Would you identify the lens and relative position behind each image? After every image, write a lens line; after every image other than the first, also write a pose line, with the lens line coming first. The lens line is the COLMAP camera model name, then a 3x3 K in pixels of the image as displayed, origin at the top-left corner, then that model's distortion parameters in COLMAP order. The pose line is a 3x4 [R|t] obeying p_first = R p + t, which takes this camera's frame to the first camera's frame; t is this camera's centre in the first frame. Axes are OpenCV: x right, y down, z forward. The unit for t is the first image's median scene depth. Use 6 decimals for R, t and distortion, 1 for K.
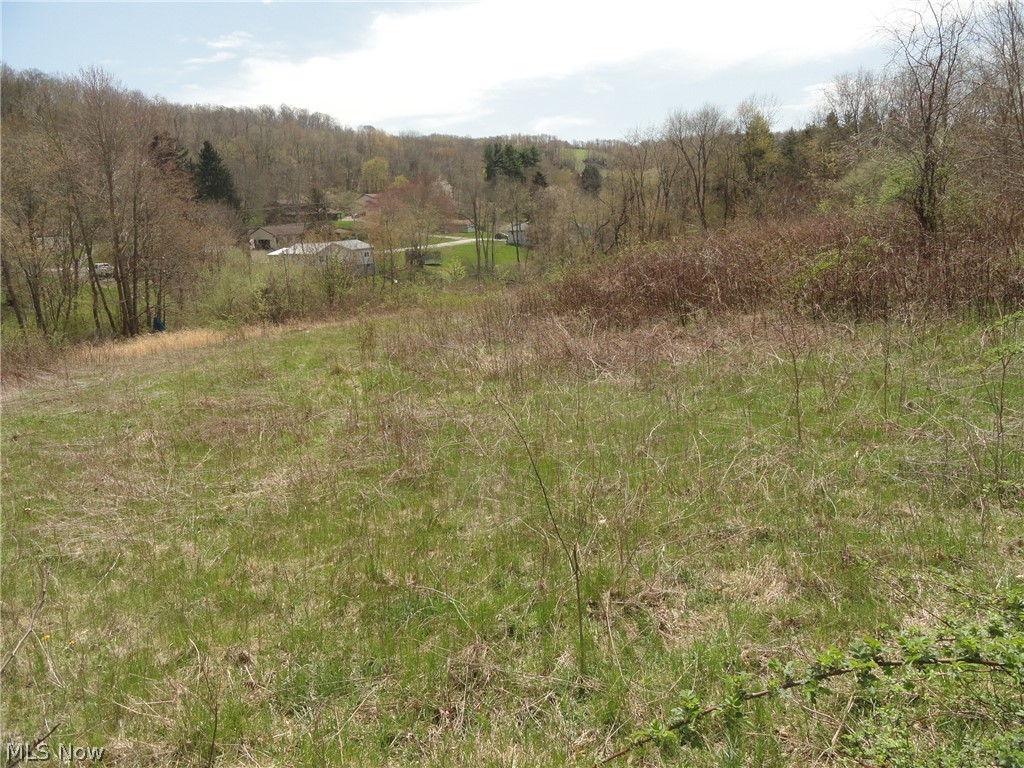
lens RADIAL K [[704.8, 0, 511.7], [0, 704.8, 383.0], [0, 0, 1]] dist [0.003221, 0.000566]
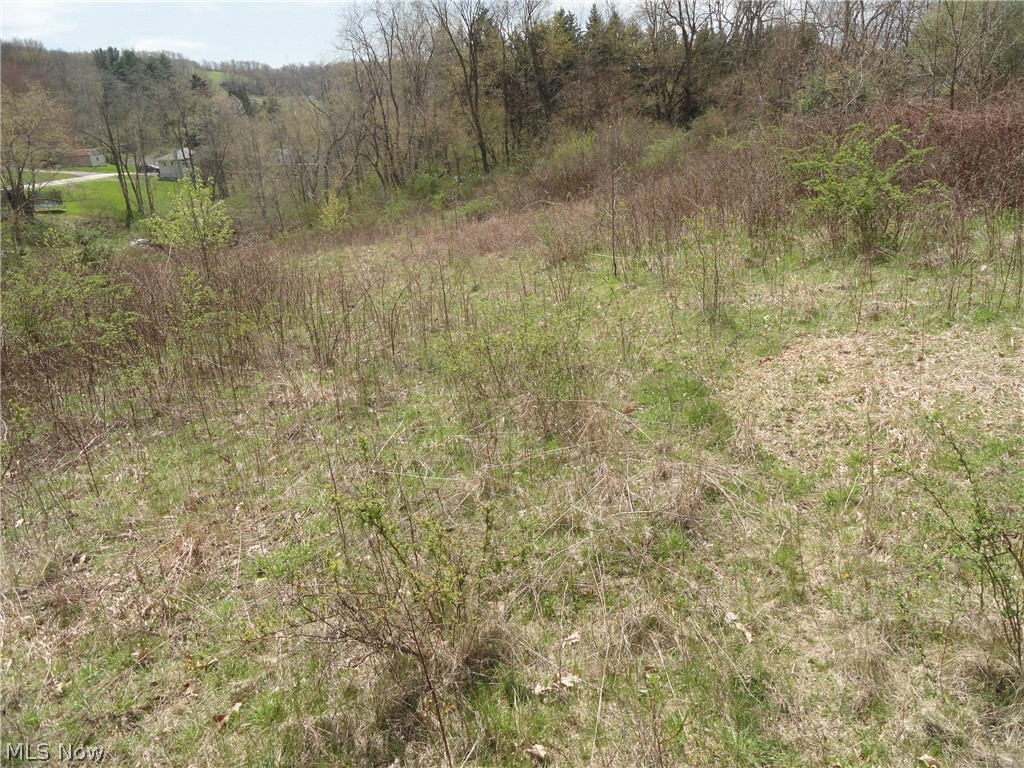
lens RADIAL K [[704.8, 0, 513.6], [0, 704.8, 385.6], [0, 0, 1]] dist [0.003221, 0.000566]
pose [[0.892420, -0.143291, 0.427849, -0.023169], [0.103961, 0.988020, 0.114054, -0.027101], [-0.439066, -0.057304, 0.896625, 0.149533]]
